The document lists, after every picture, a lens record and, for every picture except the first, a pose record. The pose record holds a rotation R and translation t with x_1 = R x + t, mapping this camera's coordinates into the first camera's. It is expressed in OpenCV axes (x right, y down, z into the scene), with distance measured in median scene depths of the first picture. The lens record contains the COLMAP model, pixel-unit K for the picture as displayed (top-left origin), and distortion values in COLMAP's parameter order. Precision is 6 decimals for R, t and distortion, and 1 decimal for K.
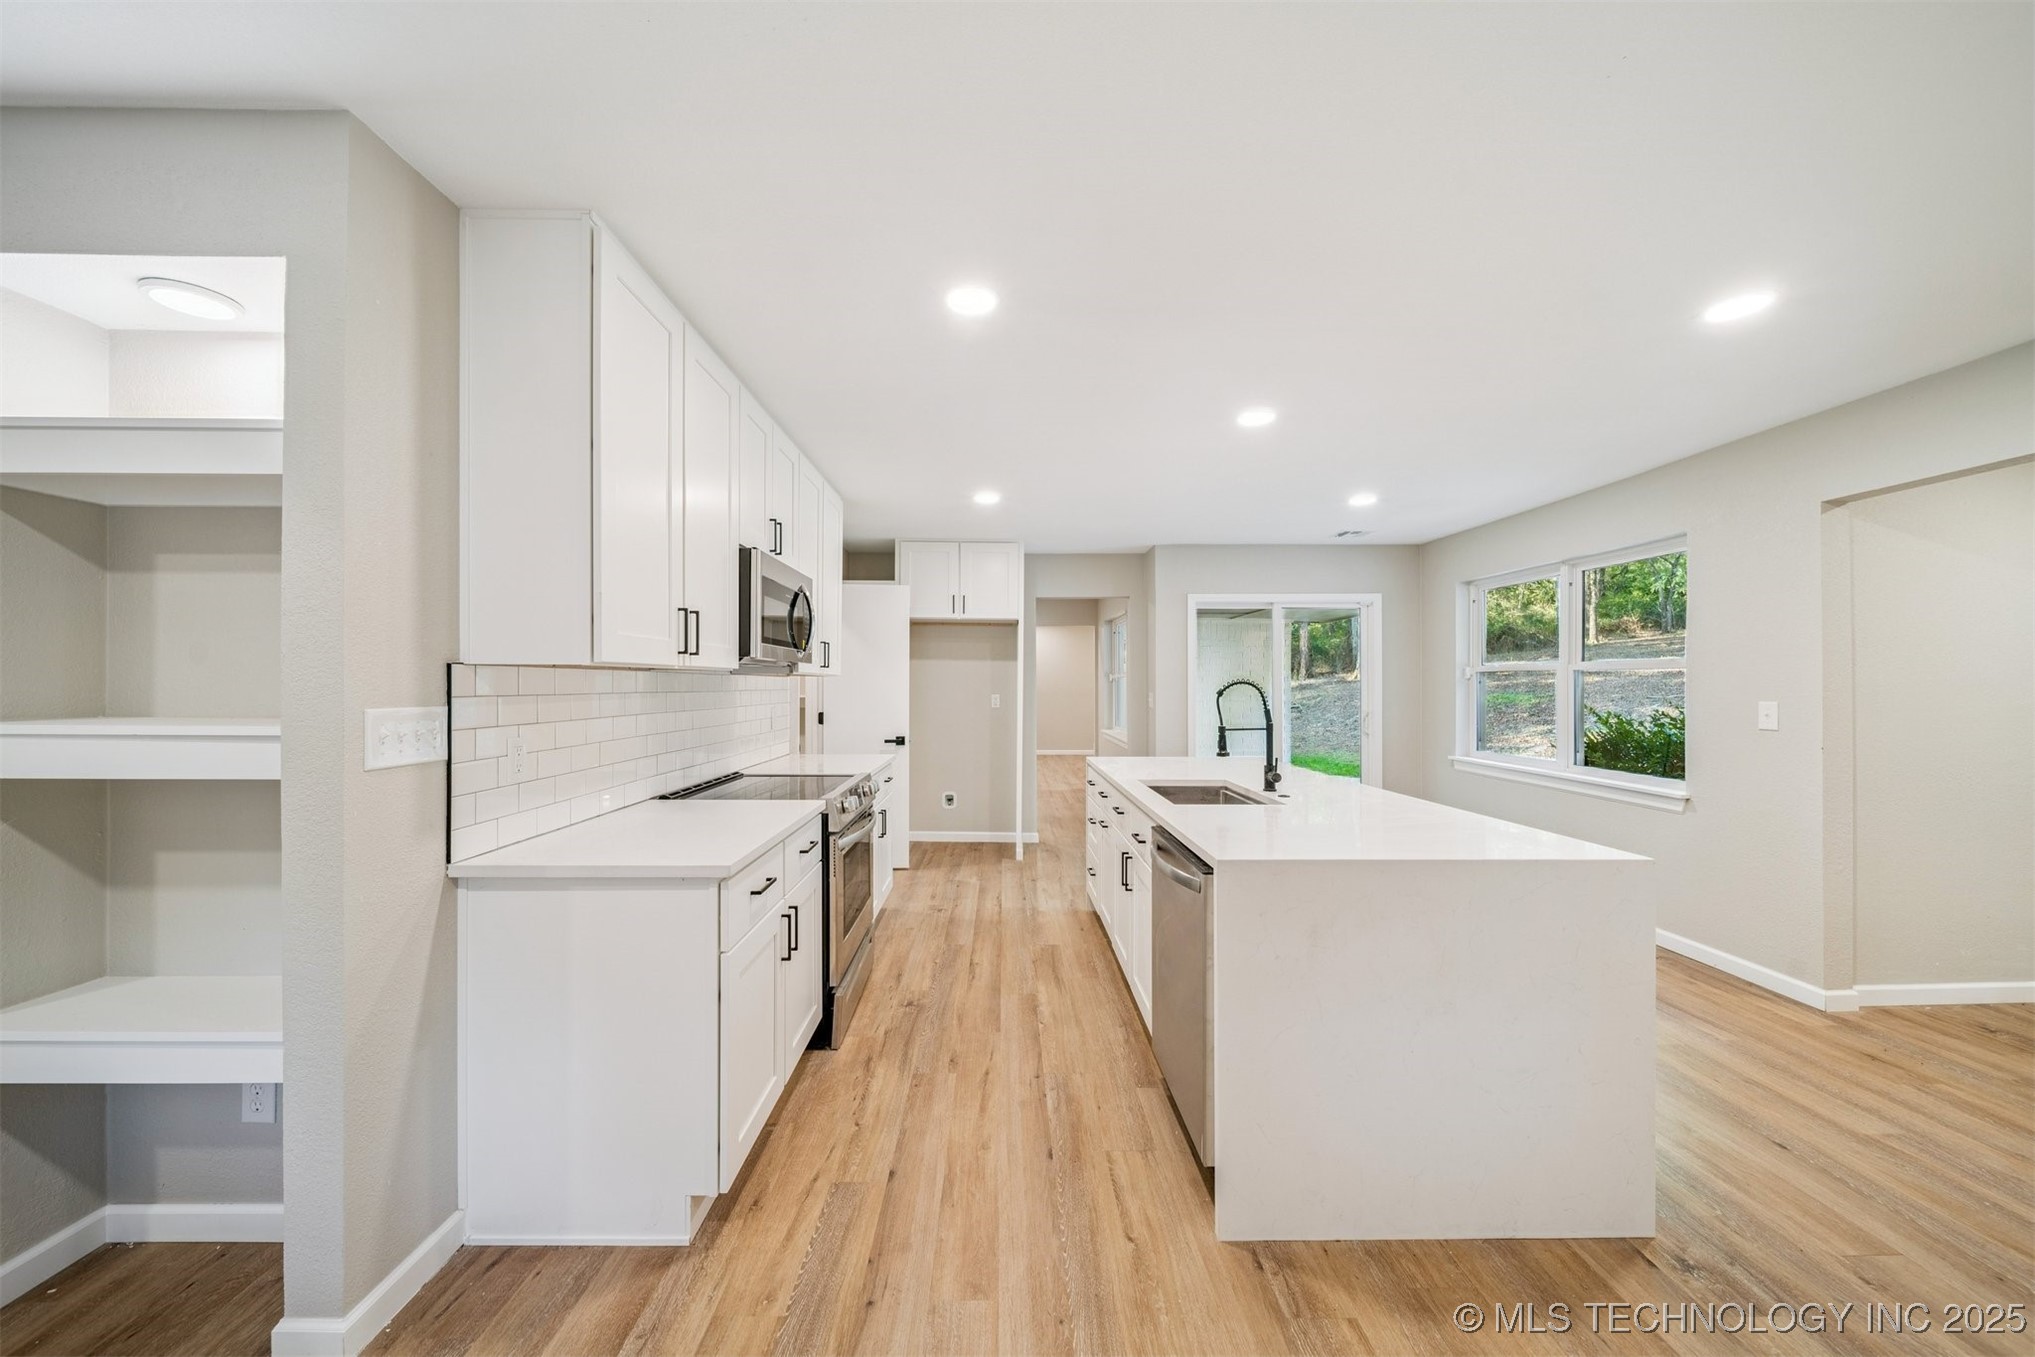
lens RADIAL K [[718.1, 0, 1009.9], [0, 718.1, 685.1], [0, 0, 1]] dist [0.000651, -0.001476]
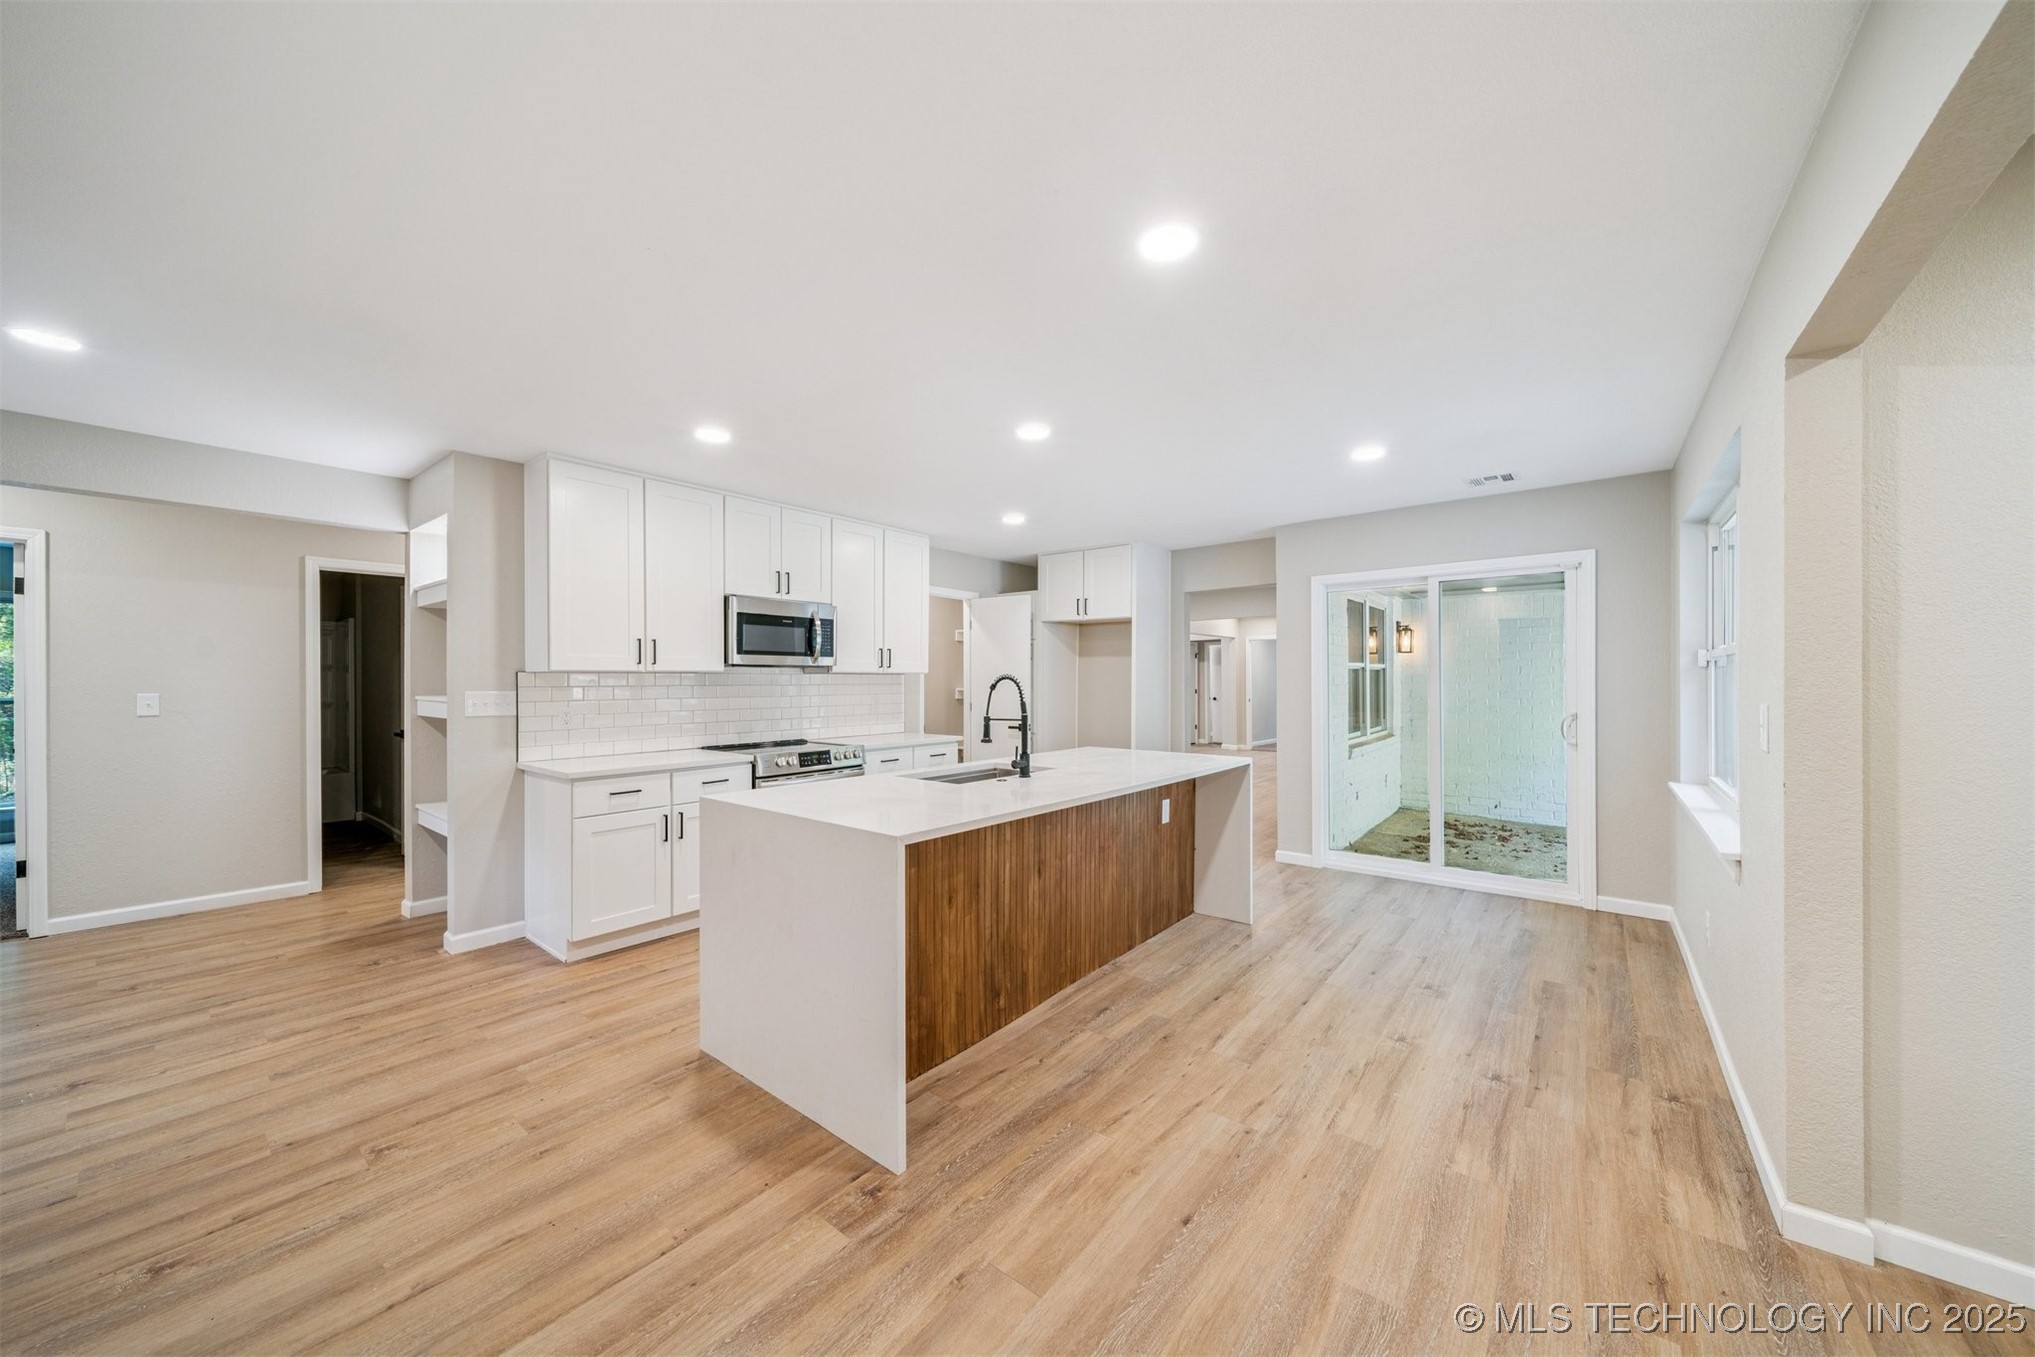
lens RADIAL K [[718.1, 0, 1003.6], [0, 718.1, 680.4], [0, 0, 1]] dist [0.000651, -0.001476]
pose [[0.766360, -0.003892, -0.642399, 1.108914], [0.003148, 0.999992, -0.002302, 0.004307], [0.642404, -0.000258, 0.766367, 0.160979]]
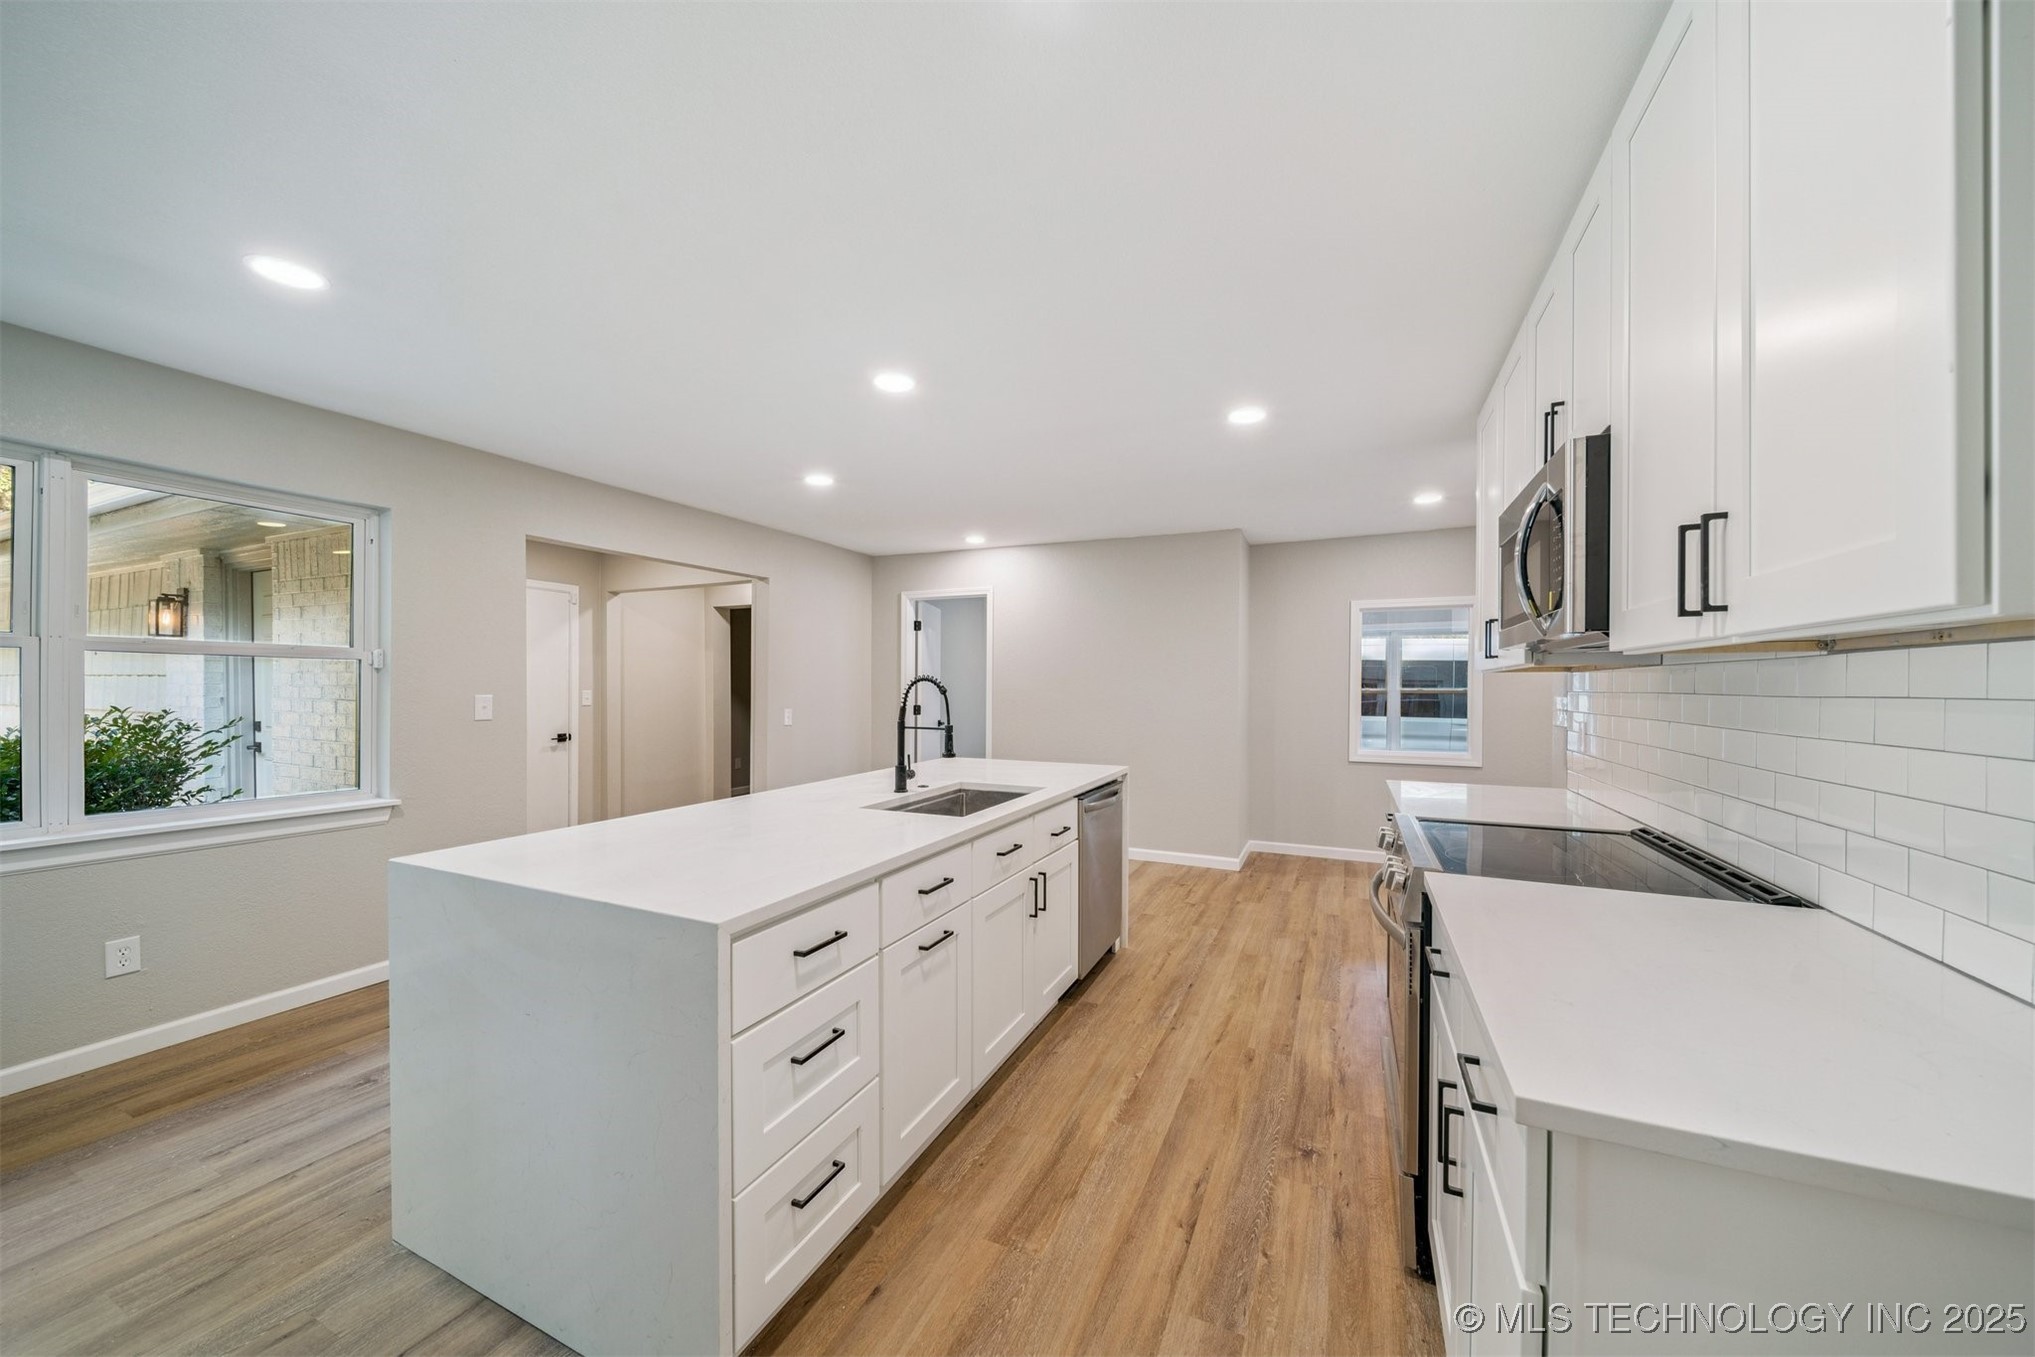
lens RADIAL K [[718.1, 0, 1015.2], [0, 718.1, 682.9], [0, 0, 1]] dist [0.000651, -0.001476]
pose [[-0.901395, -0.004195, 0.432978, -0.203712], [-0.005542, 0.999983, -0.001848, 0.002942], [-0.432963, -0.004065, -0.901403, 1.930902]]
